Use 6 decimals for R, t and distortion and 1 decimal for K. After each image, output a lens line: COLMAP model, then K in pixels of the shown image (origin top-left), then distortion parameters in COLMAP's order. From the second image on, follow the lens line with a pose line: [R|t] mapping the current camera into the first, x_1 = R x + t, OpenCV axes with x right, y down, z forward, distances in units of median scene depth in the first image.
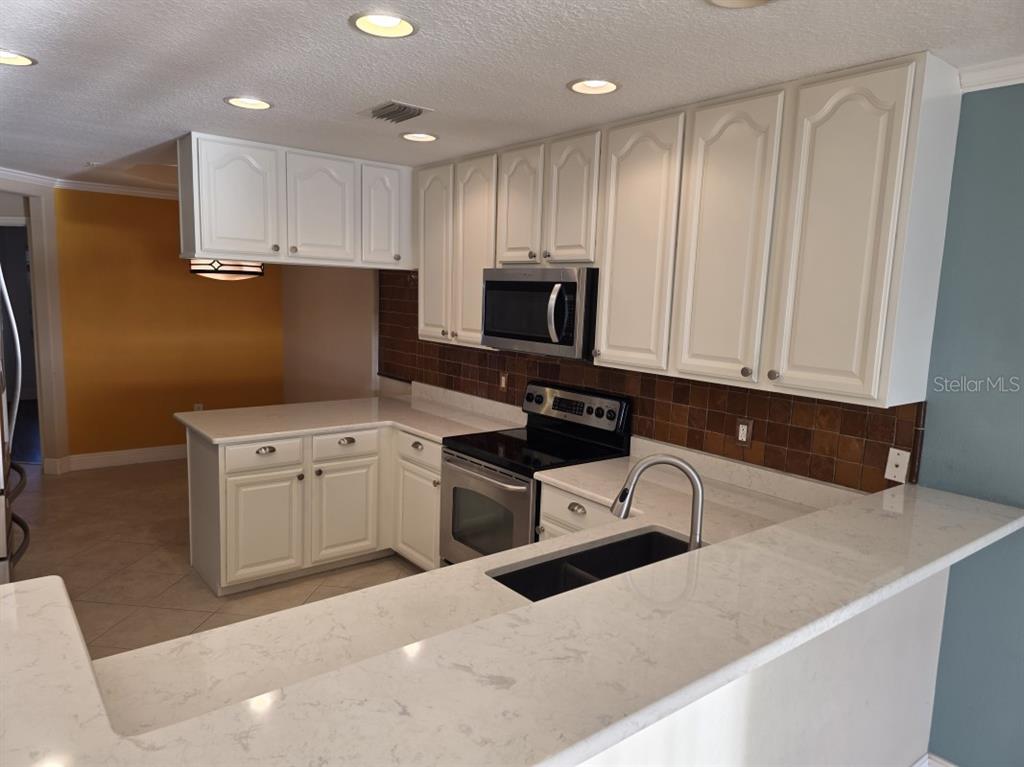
lens RADIAL K [[686.8, 0, 517.3], [0, 686.8, 393.2], [0, 0, 1]] dist [0.058643, -0.062565]
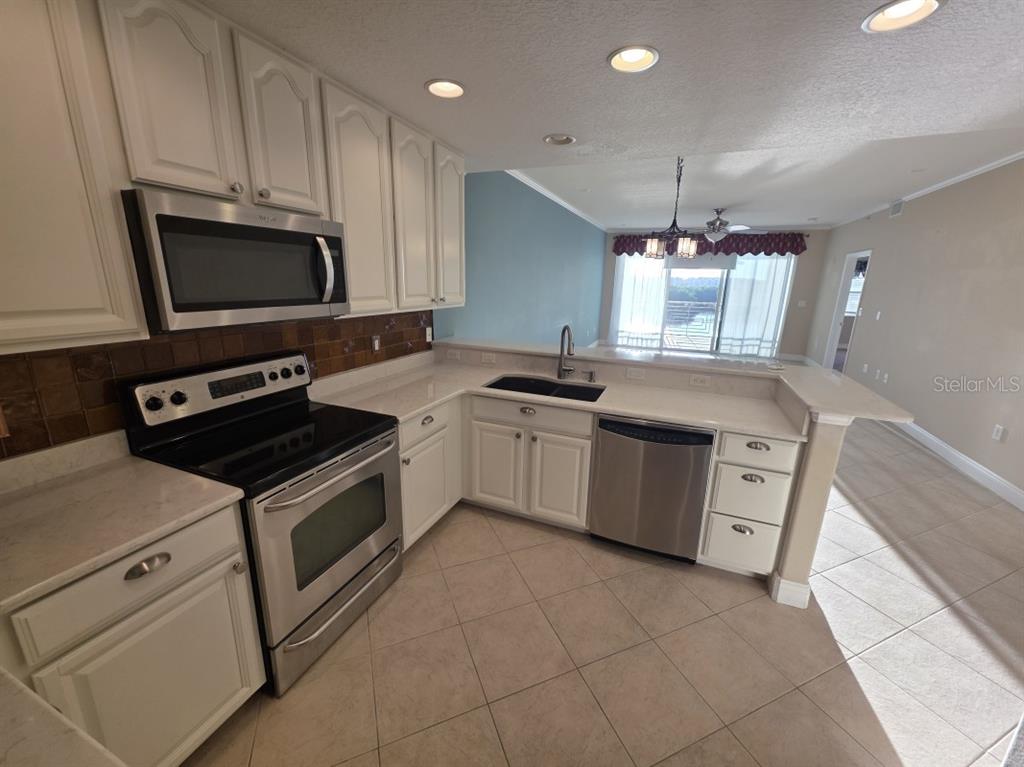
lens RADIAL K [[403.6, 0, 517.7], [0, 403.6, 380.8], [0, 0, 1]] dist [0.000375, 0.000403]
pose [[-0.485461, -0.264026, 0.833437, -0.490894], [0.084223, 0.934750, 0.345179, -0.124365], [-0.870192, 0.237766, -0.431548, 0.906499]]
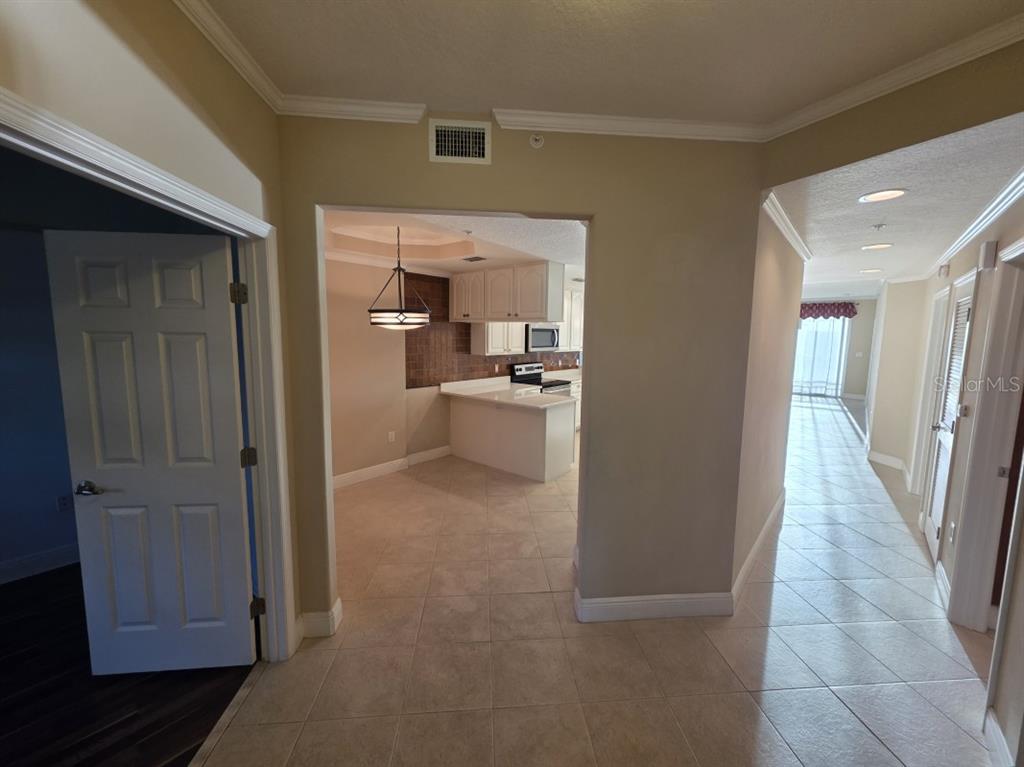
lens RADIAL K [[403.6, 0, 515.1], [0, 403.6, 380.6], [0, 0, 1]] dist [0.000375, 0.000403]
pose [[-0.188713, -0.156900, 0.969417, -1.643175], [0.122412, 0.975697, 0.181746, -0.261177], [-0.974373, 0.152966, -0.164920, 1.353589]]
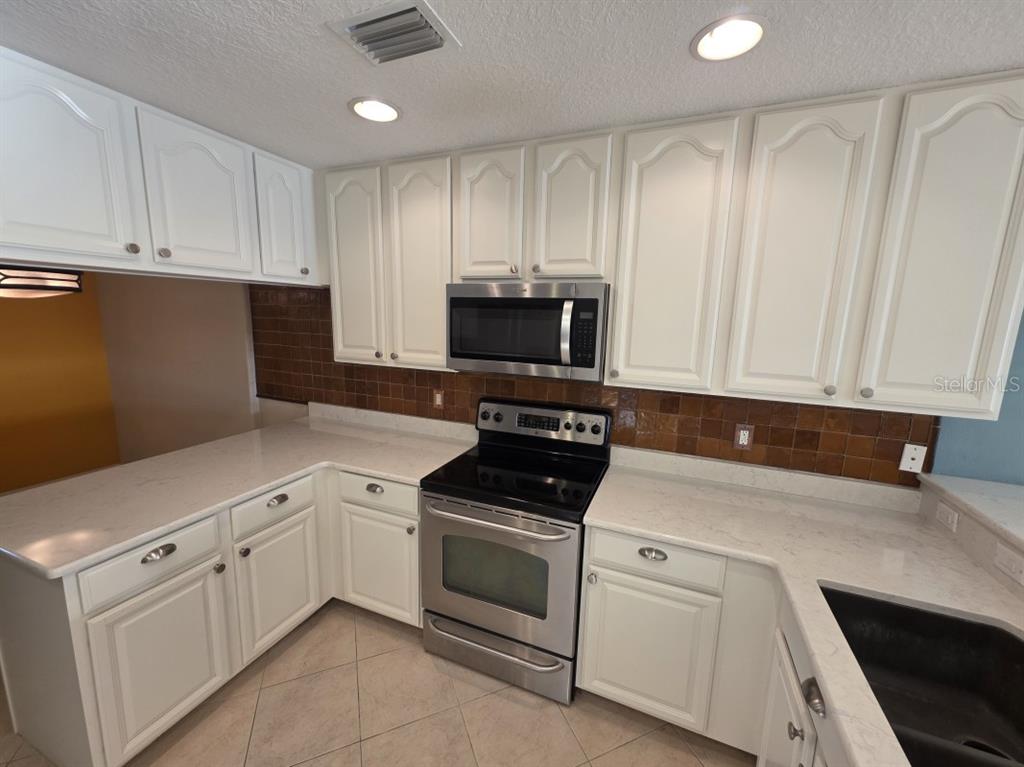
lens RADIAL K [[403.6, 0, 515.1], [0, 403.6, 381.1], [0, 0, 1]] dist [0.000375, 0.000403]
pose [[0.872856, -0.093381, 0.478959, -0.231905], [0.077136, 0.995582, 0.053532, -0.075525], [-0.481842, -0.009780, 0.876203, 0.489690]]
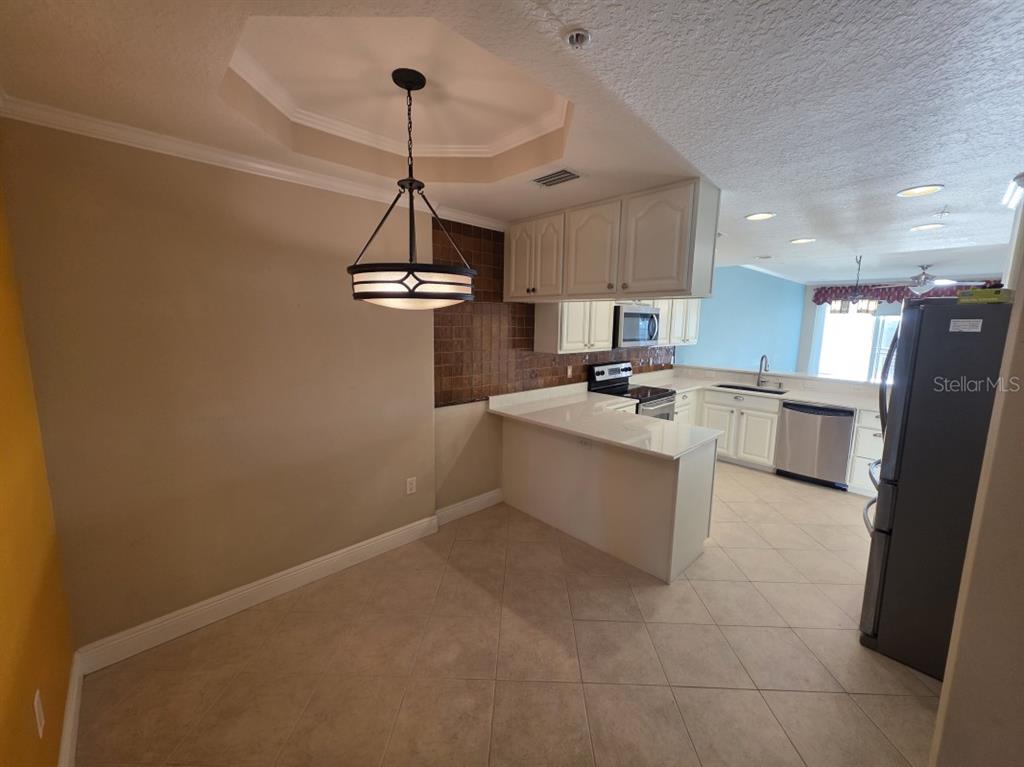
lens RADIAL K [[403.6, 0, 514.1], [0, 403.6, 379.1], [0, 0, 1]] dist [0.000375, 0.000403]
pose [[-0.080280, -0.181523, 0.980104, -1.114881], [0.127843, 0.973282, 0.190731, -0.232675], [-0.988540, 0.140612, -0.054928, 1.364259]]
